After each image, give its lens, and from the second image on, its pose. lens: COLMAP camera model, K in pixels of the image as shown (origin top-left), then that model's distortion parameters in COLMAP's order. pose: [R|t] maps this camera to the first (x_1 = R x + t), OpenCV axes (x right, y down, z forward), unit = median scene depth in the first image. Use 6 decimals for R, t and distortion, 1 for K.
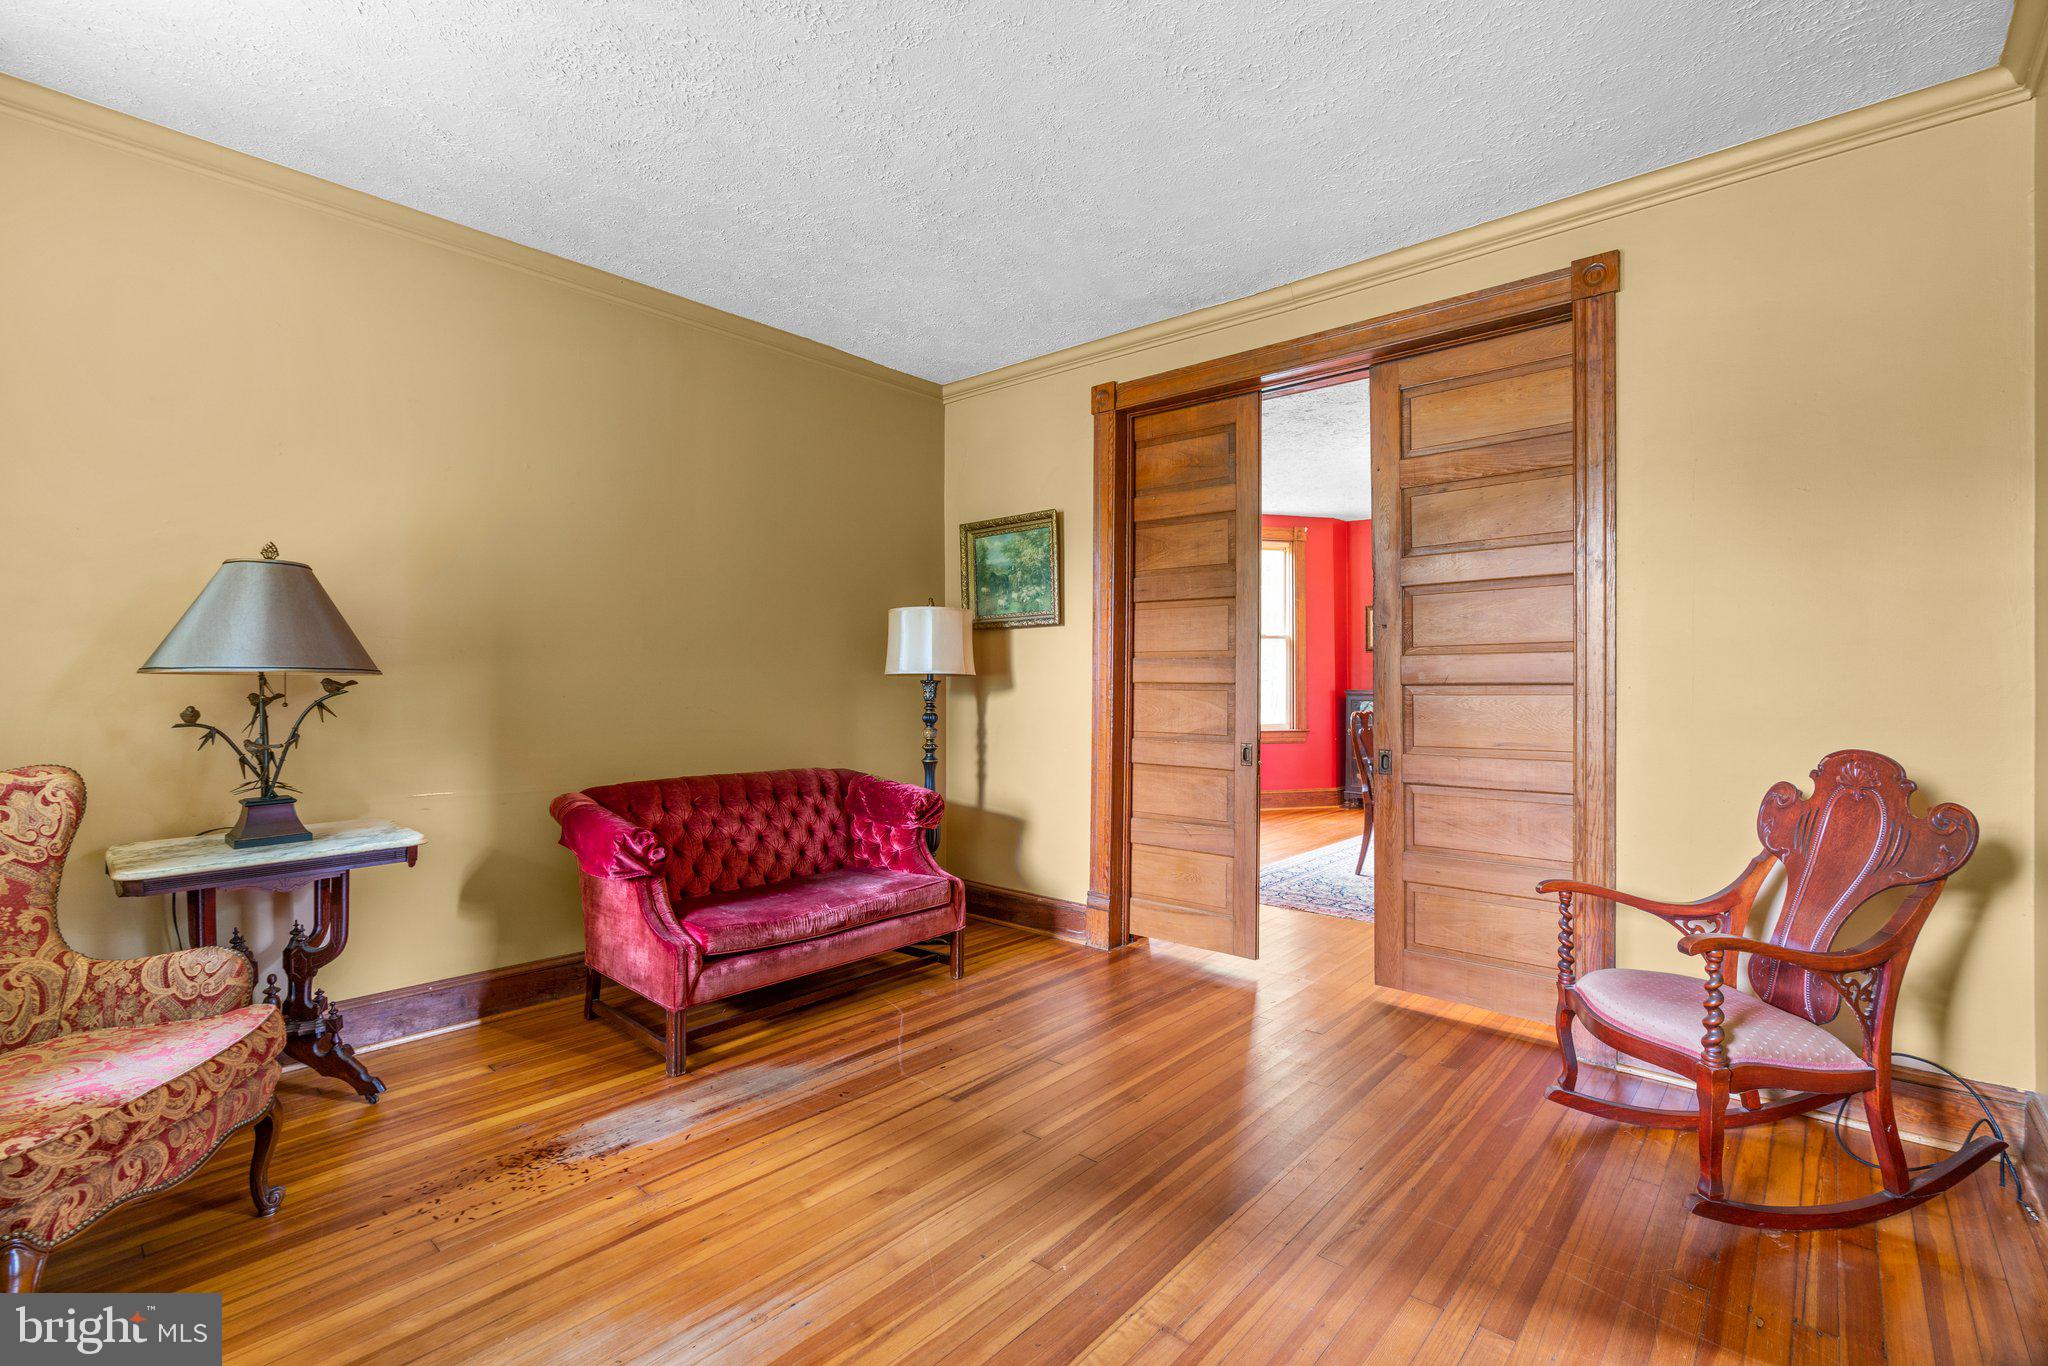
lens RADIAL K [[932.2, 0, 1014.7], [0, 932.2, 687.5], [0, 0, 1]] dist [-0.005191, 0.001796]
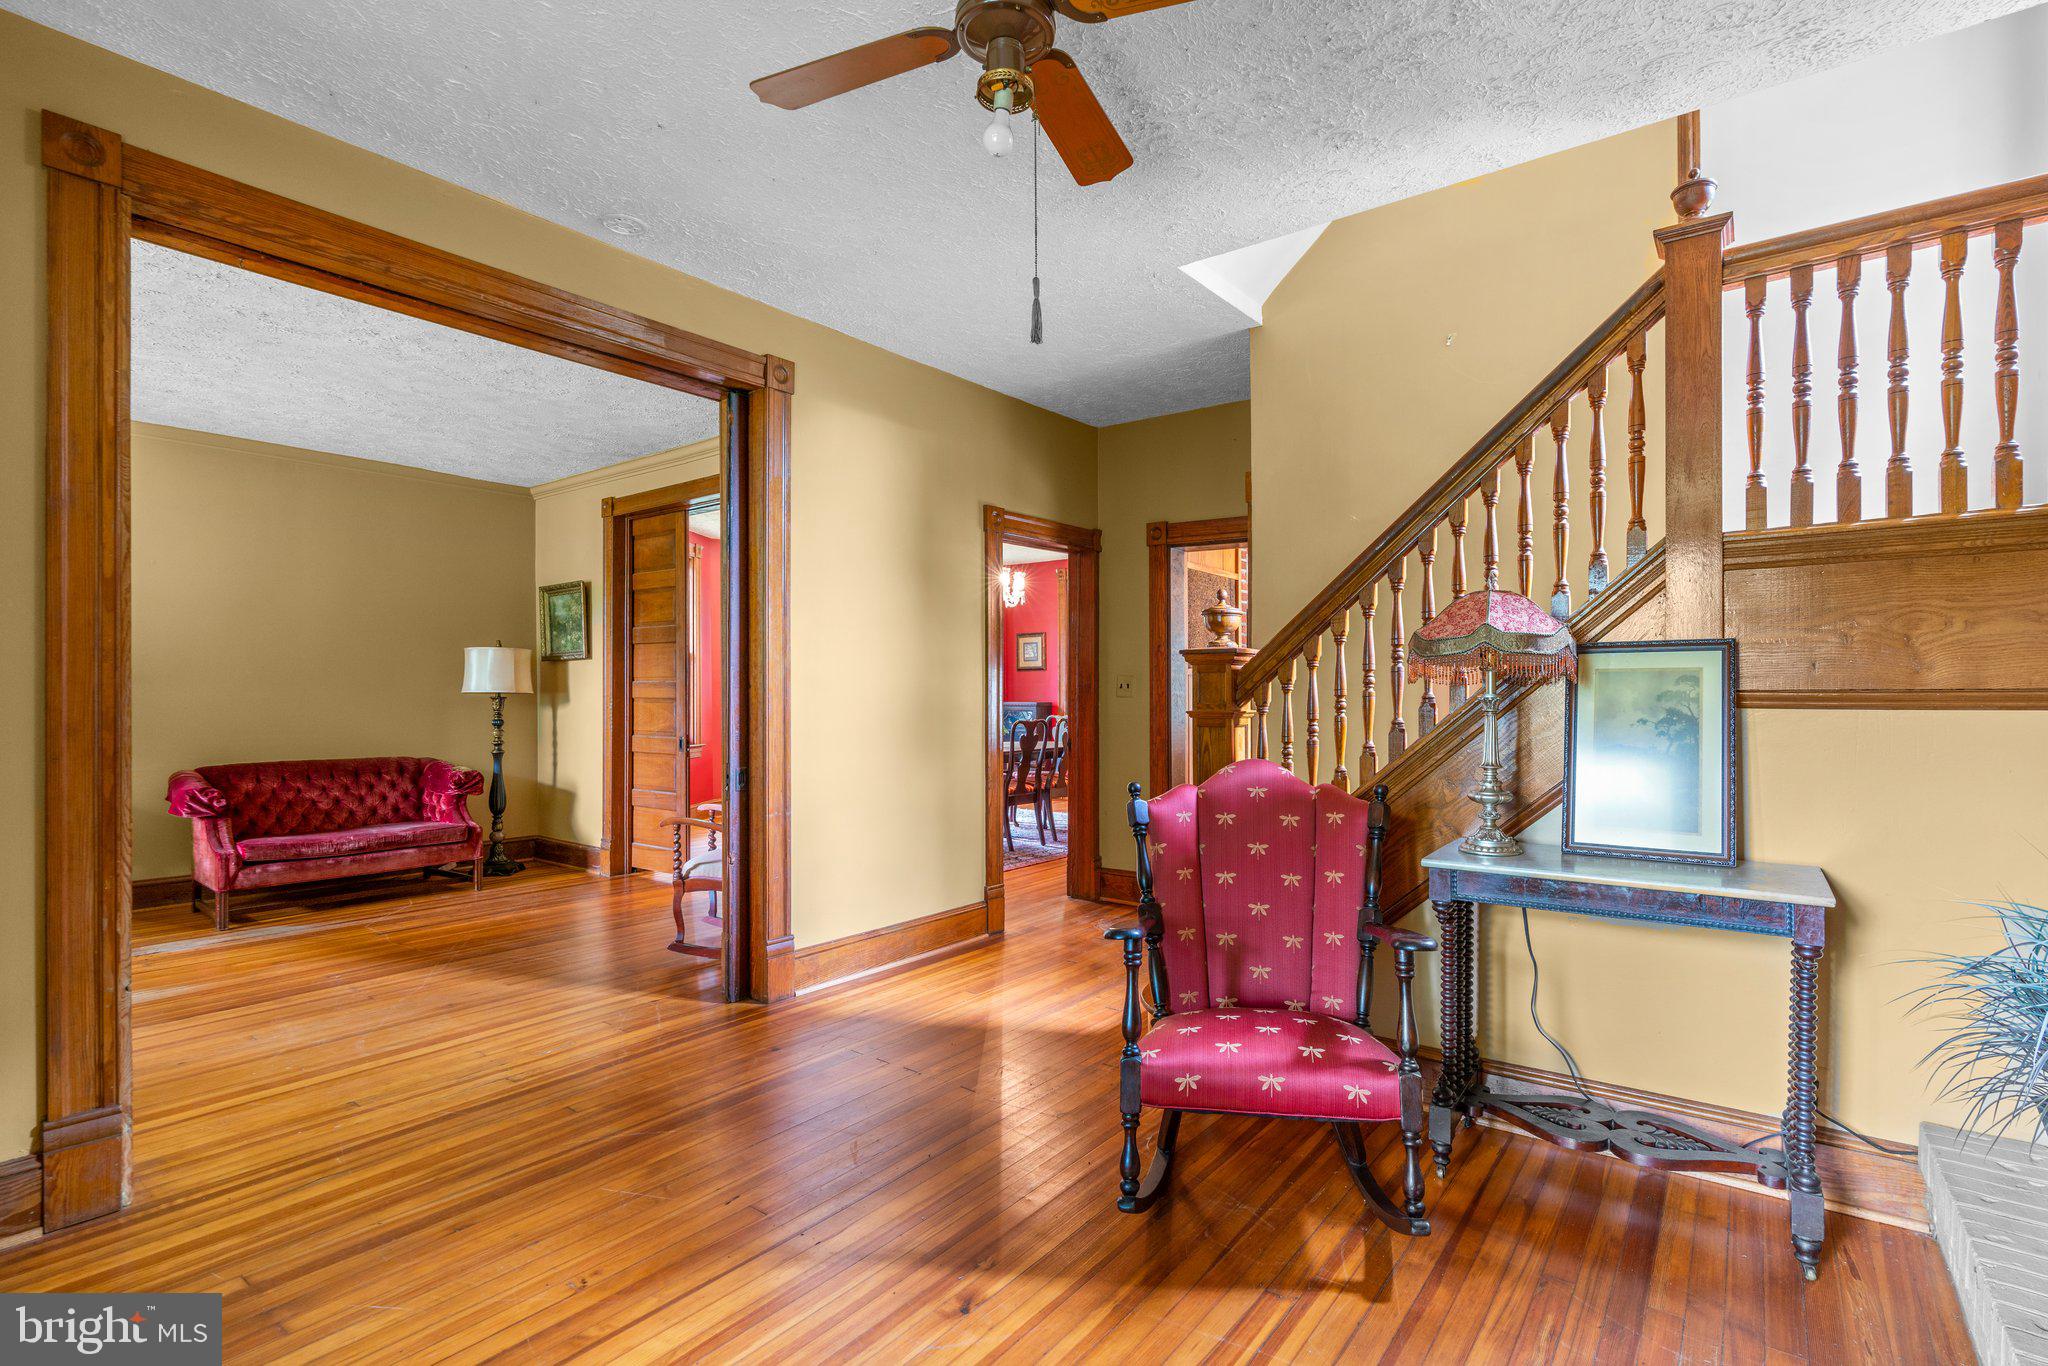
lens RADIAL K [[932.2, 0, 1029.0], [0, 932.2, 694.0], [0, 0, 1]] dist [-0.005191, 0.001796]
pose [[0.994775, -0.005804, 0.101924, 0.651107], [0.006697, 0.999942, -0.008424, 0.006297], [-0.101869, 0.009062, 0.994757, -0.586551]]
